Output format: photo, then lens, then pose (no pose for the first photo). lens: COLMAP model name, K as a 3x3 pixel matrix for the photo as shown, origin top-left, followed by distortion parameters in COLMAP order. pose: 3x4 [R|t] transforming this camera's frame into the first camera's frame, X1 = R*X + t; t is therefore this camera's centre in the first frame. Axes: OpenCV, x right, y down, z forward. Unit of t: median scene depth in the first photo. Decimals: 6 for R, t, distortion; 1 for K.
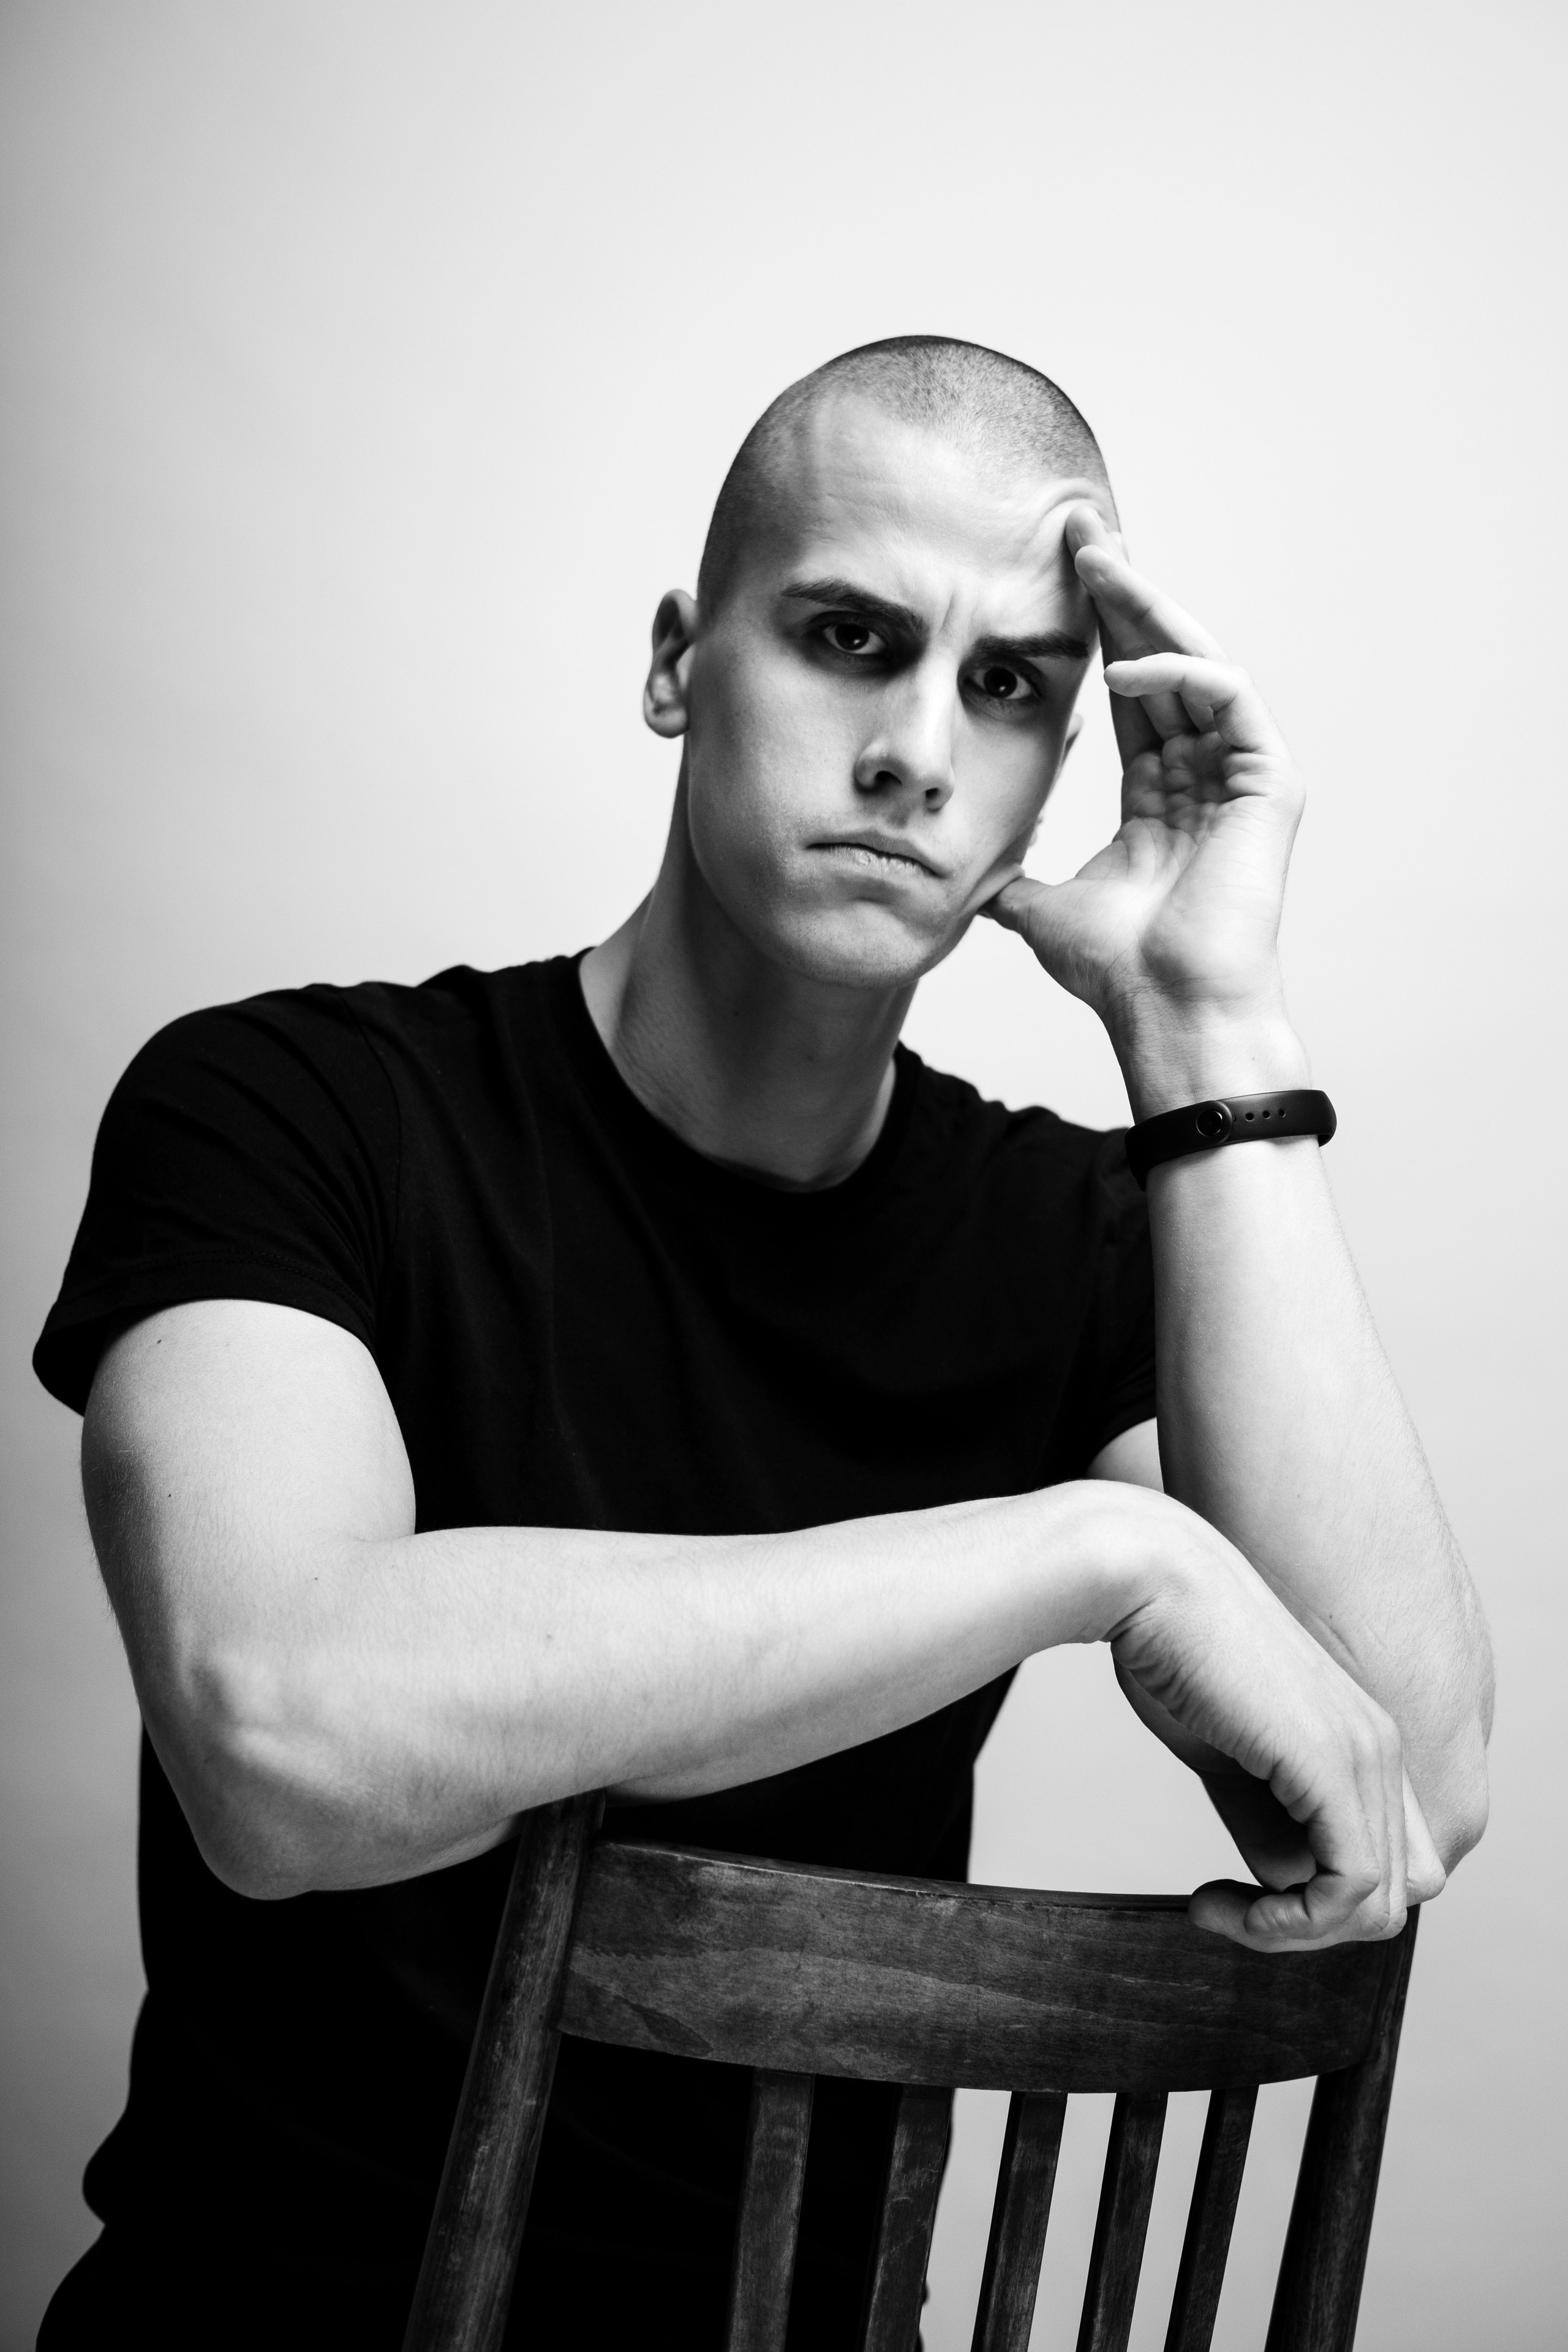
lens RADIAL K [[3581.8, 0, 794.2], [0, 3581.8, 1122.7], [0, 0, 1]] dist [0.039585, -0.107850]
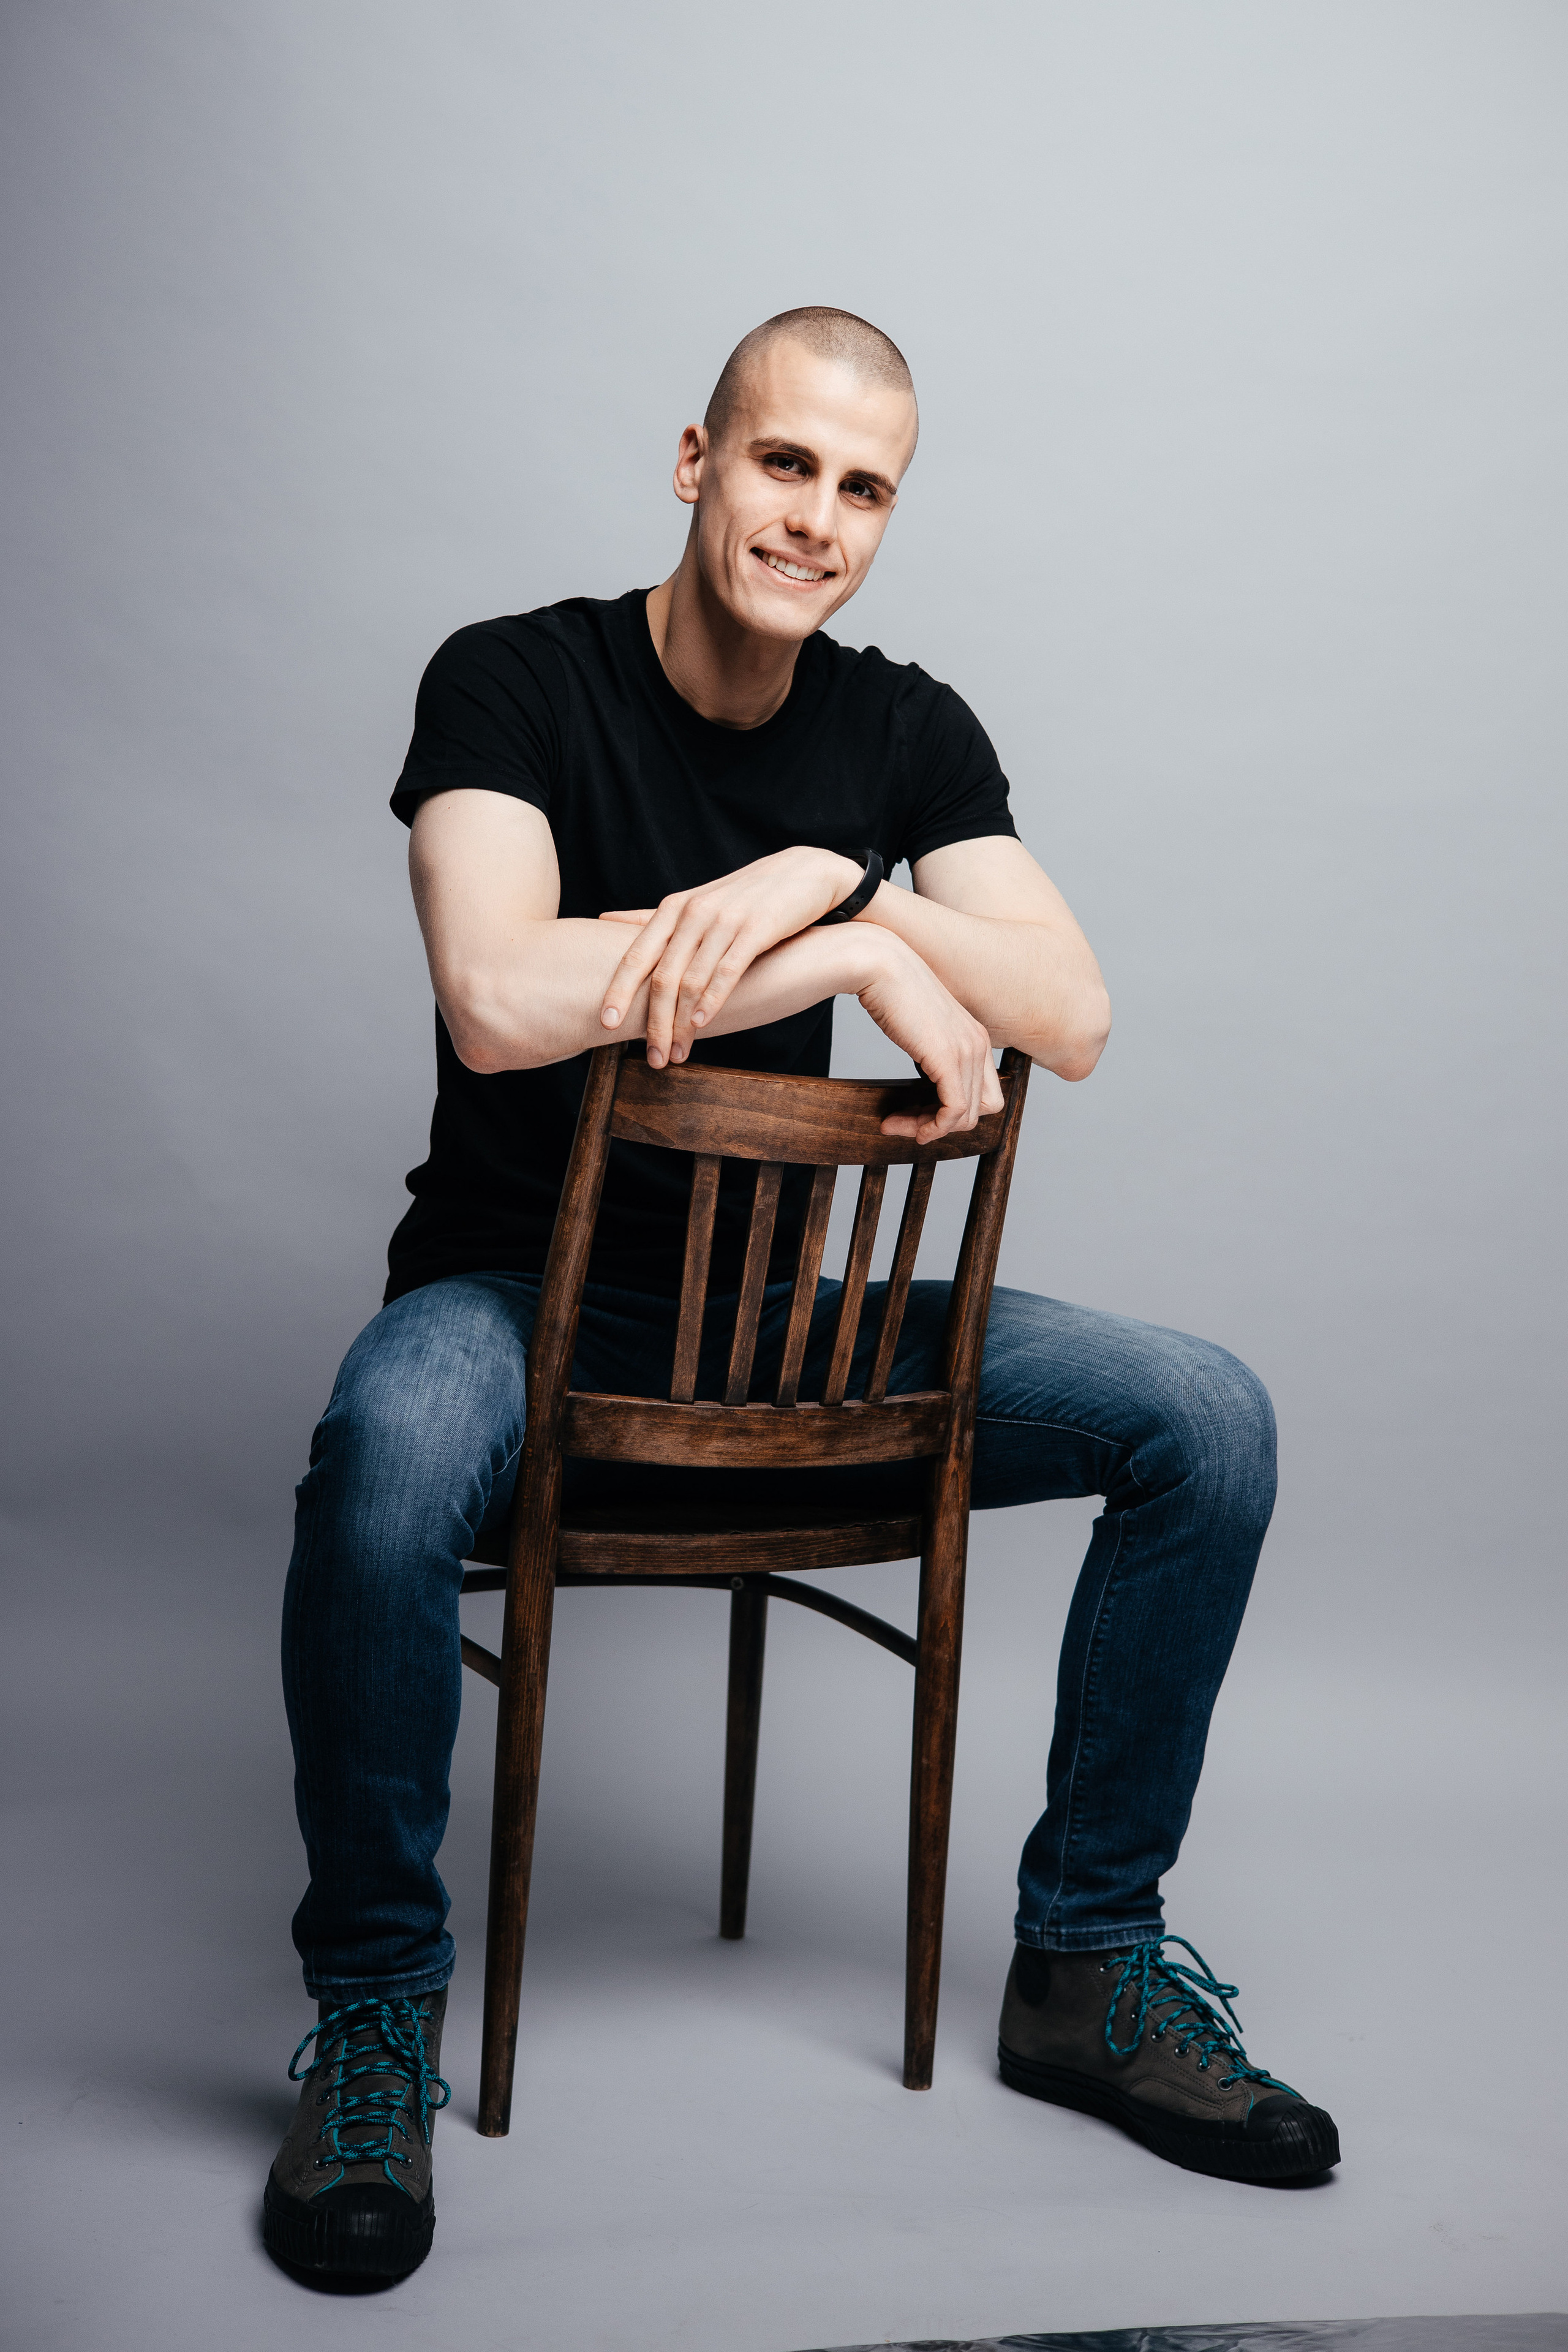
lens RADIAL K [[3581.8, 0, 794.2], [0, 3581.8, 1122.7], [0, 0, 1]] dist [0.039585, -0.107850]
pose [[0.995952, 0.026110, -0.086011, 0.250518], [-0.001602, 0.961886, 0.273446, -0.386062], [0.089873, -0.272201, 0.958034, -1.200644]]
